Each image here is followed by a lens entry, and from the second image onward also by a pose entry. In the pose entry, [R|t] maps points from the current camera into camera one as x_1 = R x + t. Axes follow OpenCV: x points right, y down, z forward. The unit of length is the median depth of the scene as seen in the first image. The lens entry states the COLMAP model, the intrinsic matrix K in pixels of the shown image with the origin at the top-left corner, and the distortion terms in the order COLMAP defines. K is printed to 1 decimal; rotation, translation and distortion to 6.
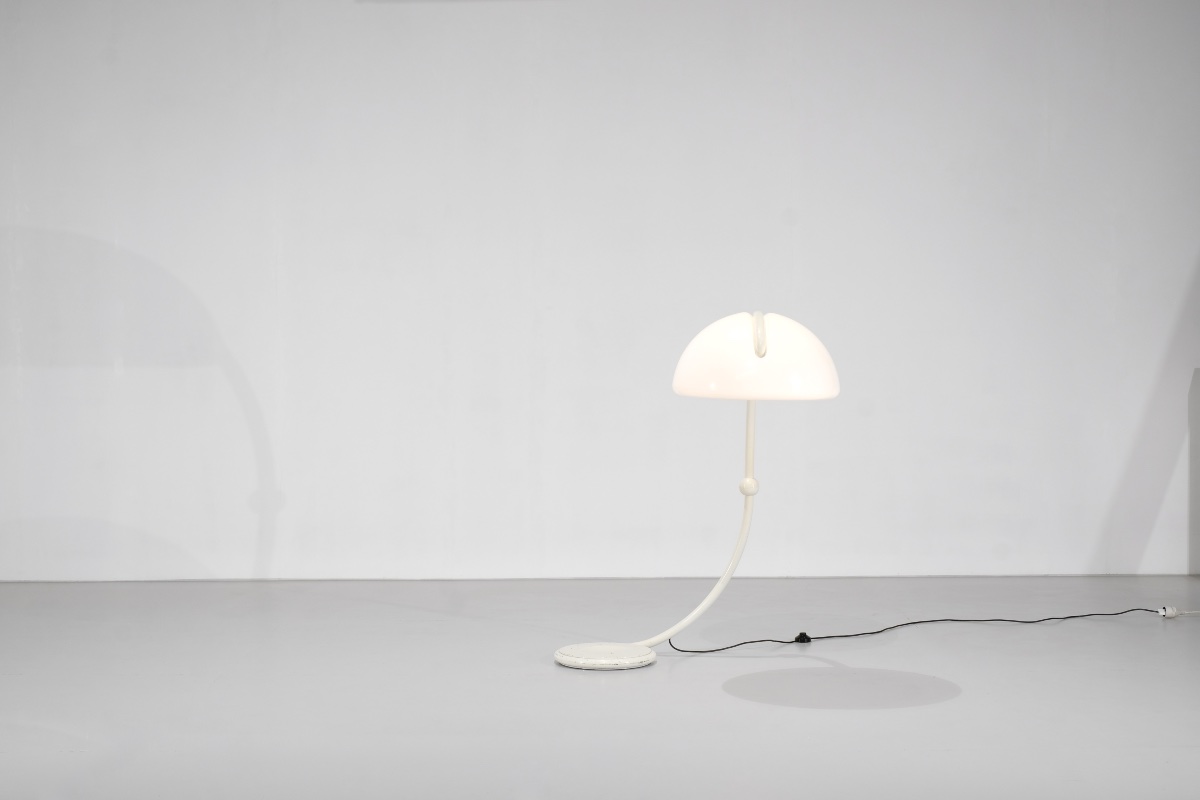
lens RADIAL K [[1800.1, 0, 600.0], [0, 1800.1, 400.0], [0, 0, 1]] dist [0.017935, 0.018698]
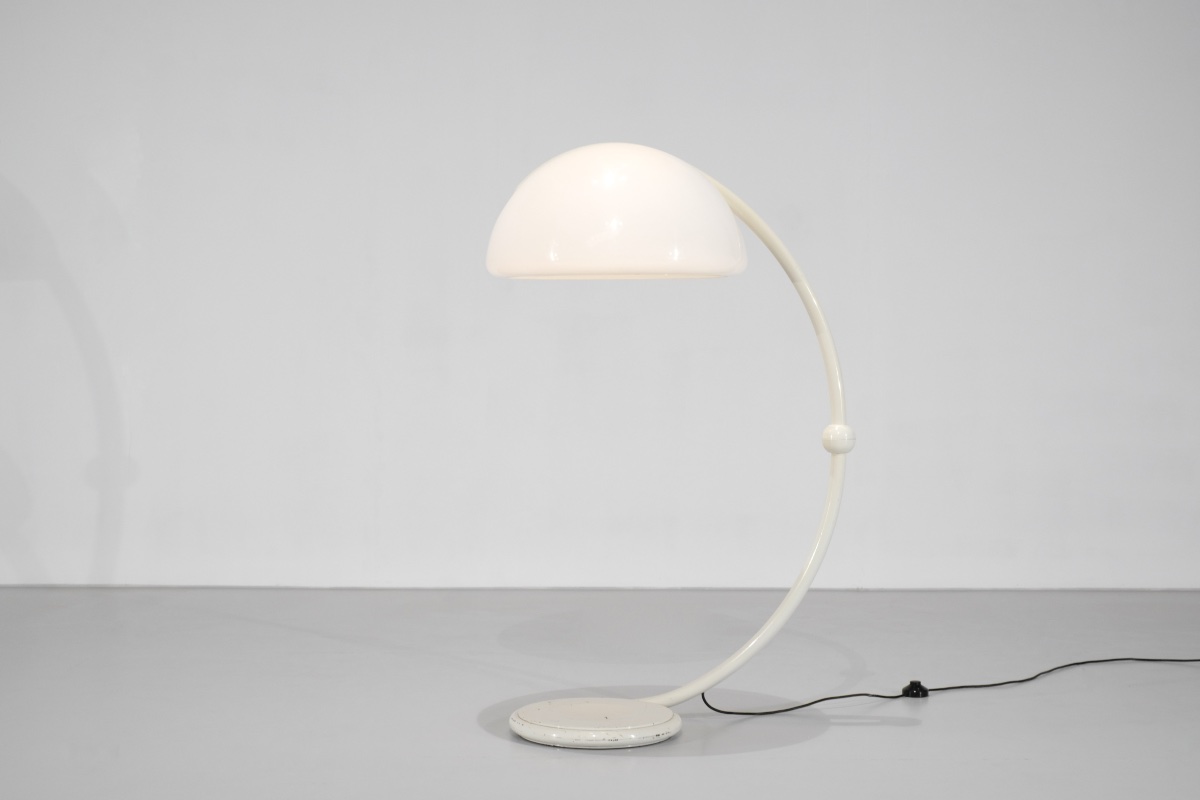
lens RADIAL K [[1800.1, 0, 600.0], [0, 1800.1, 400.0], [0, 0, 1]] dist [0.017935, 0.018698]
pose [[0.999906, 0.009551, 0.009859, -0.002290], [-0.009513, 0.999947, -0.003855, 0.037656], [-0.009895, 0.003761, 0.999944, 0.395798]]
